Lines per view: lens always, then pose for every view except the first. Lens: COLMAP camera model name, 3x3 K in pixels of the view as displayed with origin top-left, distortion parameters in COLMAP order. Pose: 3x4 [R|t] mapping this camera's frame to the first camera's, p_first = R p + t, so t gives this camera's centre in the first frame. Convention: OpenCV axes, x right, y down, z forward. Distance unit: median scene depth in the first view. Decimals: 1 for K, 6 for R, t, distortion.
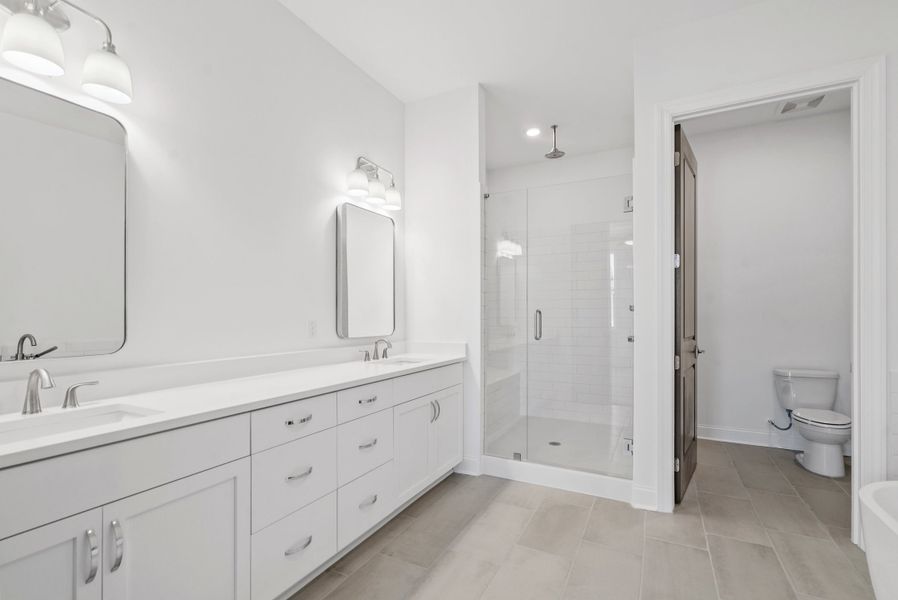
lens RADIAL K [[406.5, 0, 444.3], [0, 406.5, 303.1], [0, 0, 1]] dist [-0.002802, 0.000453]
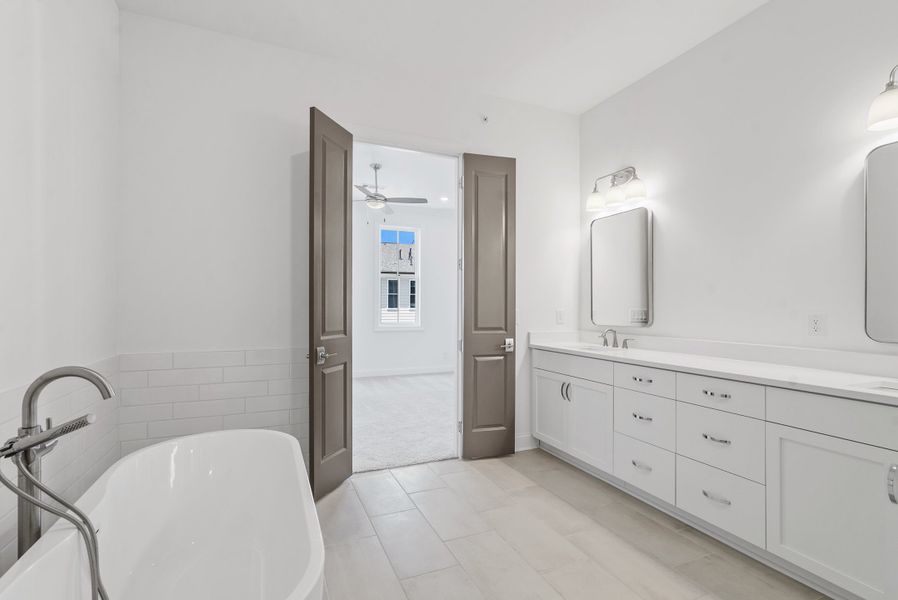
lens RADIAL K [[406.5, 0, 444.3], [0, 406.5, 303.1], [0, 0, 1]] dist [-0.002802, 0.000453]
pose [[-0.622657, -0.011633, -0.782409, 1.079053], [0.011736, 0.999638, -0.024203, 0.038840], [0.782407, -0.024253, -0.622295, 1.204588]]
